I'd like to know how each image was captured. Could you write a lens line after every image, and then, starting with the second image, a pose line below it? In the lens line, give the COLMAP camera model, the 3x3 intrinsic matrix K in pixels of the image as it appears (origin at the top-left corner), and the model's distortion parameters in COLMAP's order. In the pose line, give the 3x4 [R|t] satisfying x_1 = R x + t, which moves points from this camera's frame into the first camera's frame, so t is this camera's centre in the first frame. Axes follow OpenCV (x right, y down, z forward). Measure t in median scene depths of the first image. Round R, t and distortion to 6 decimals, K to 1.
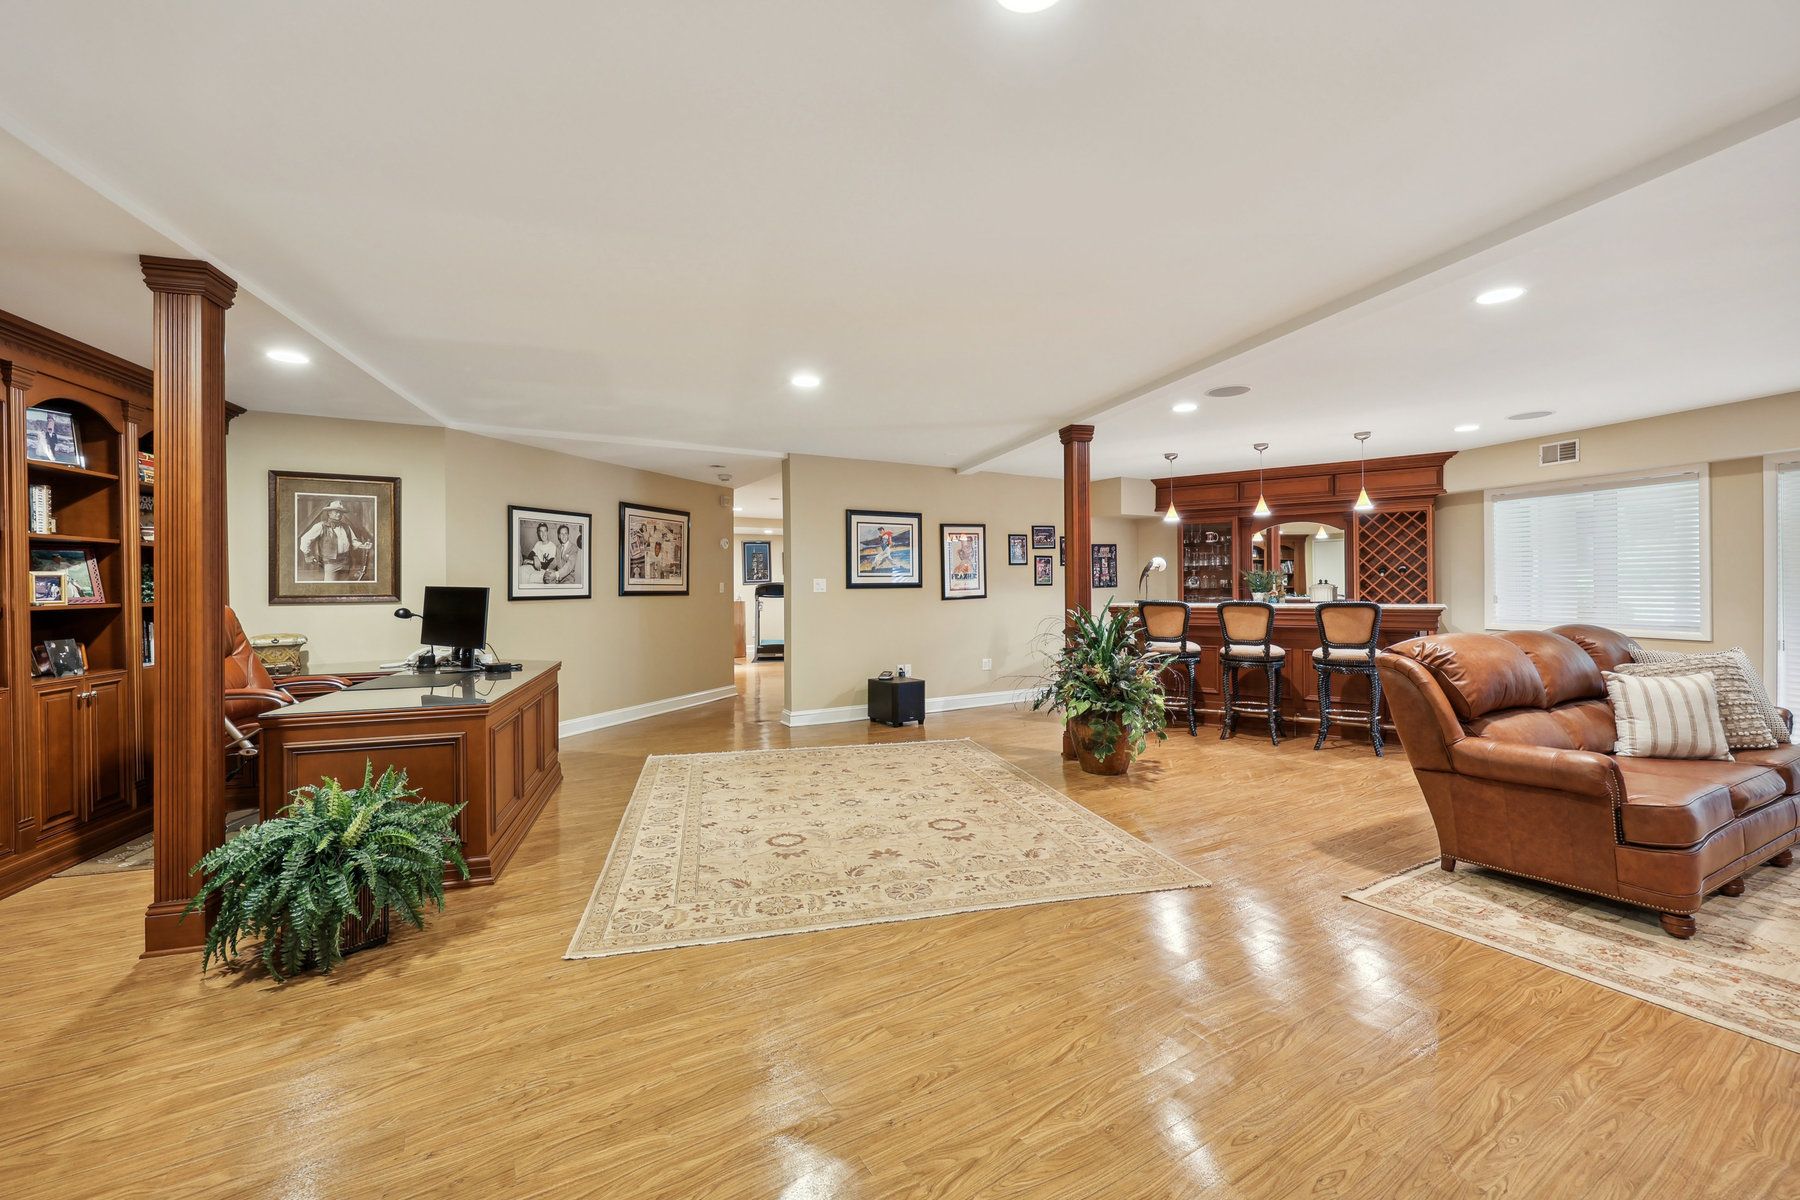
lens RADIAL K [[736.3, 0, 892.1], [0, 736.3, 585.5], [0, 0, 1]] dist [0.000562, 0.000180]
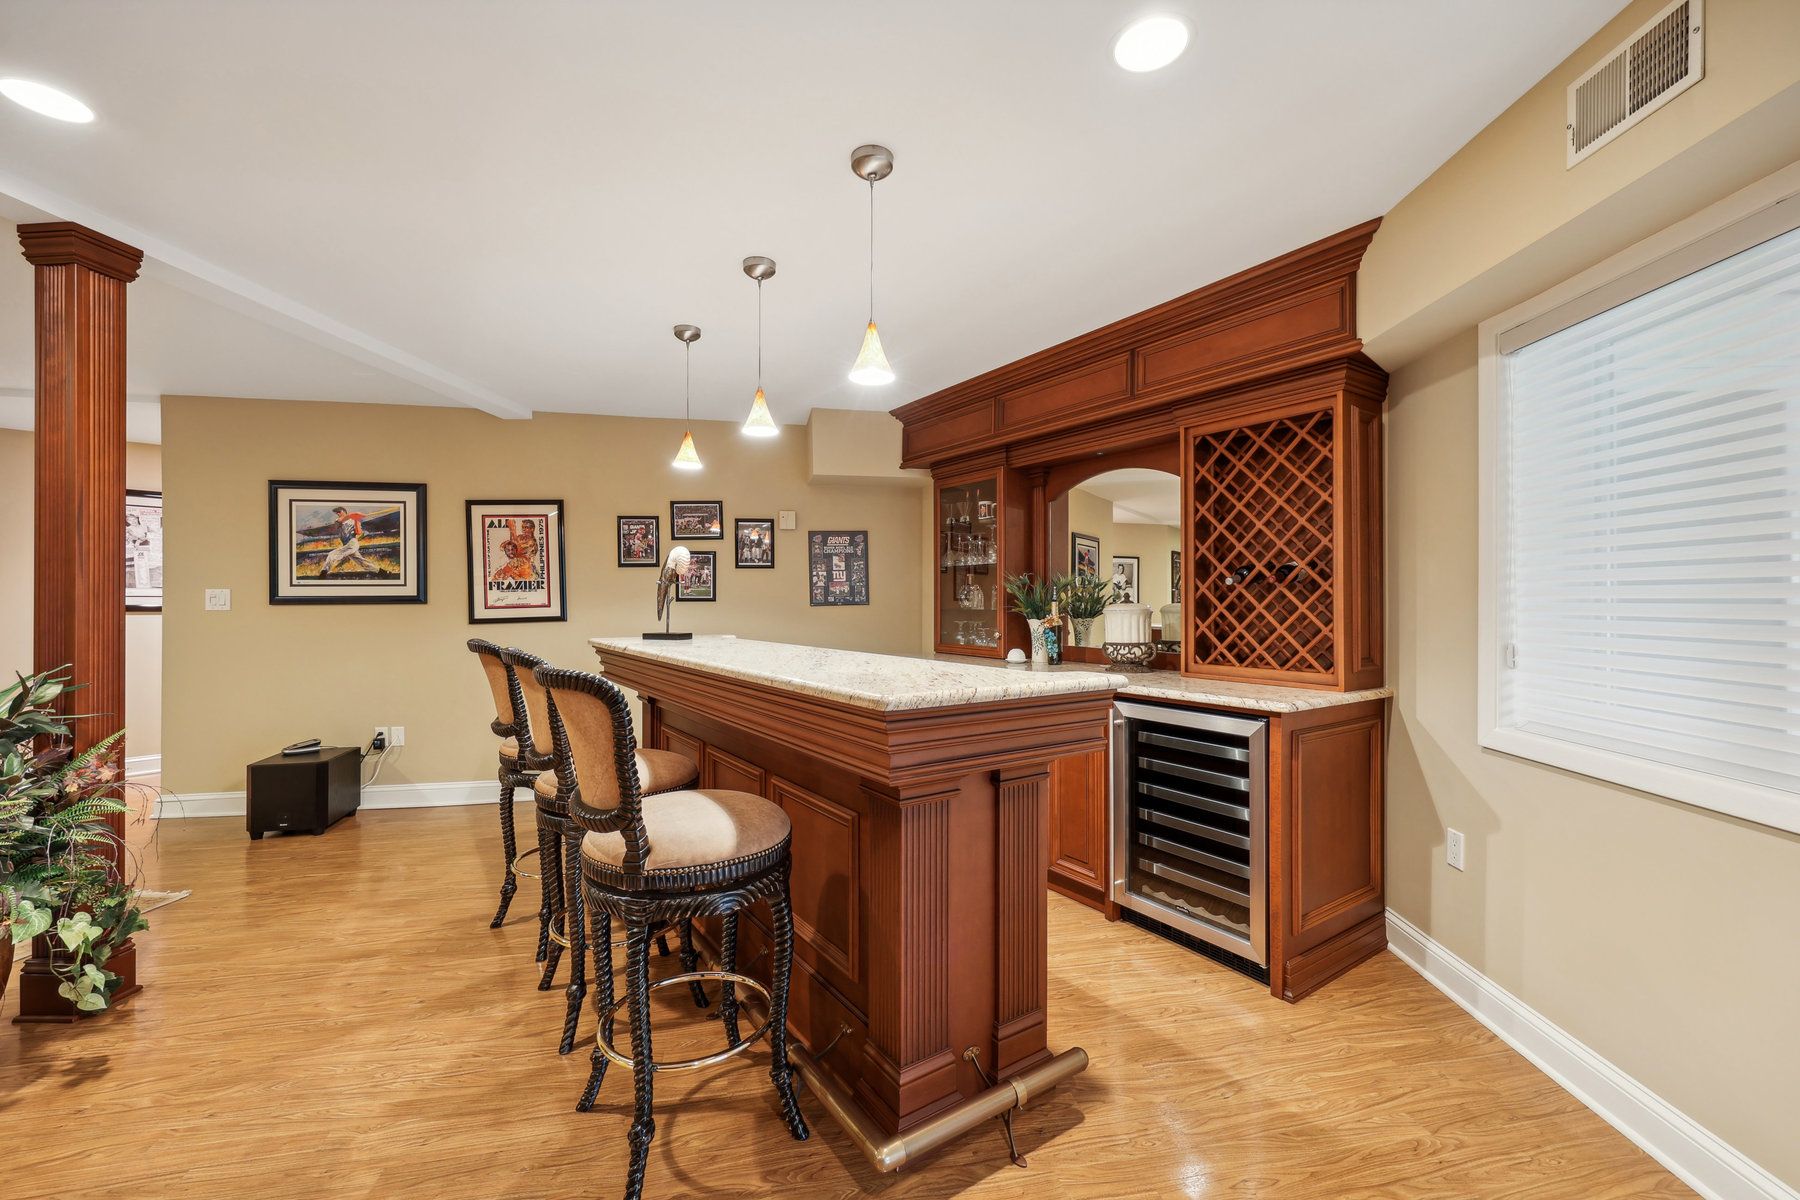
lens RADIAL K [[736.3, 0, 892.0], [0, 736.3, 603.4], [0, 0, 1]] dist [0.000562, 0.000180]
pose [[0.936513, 0.009977, -0.350492, 0.678769], [-0.006333, 0.999913, 0.011541, -0.007659], [0.350576, -0.008588, 0.936495, 0.607575]]
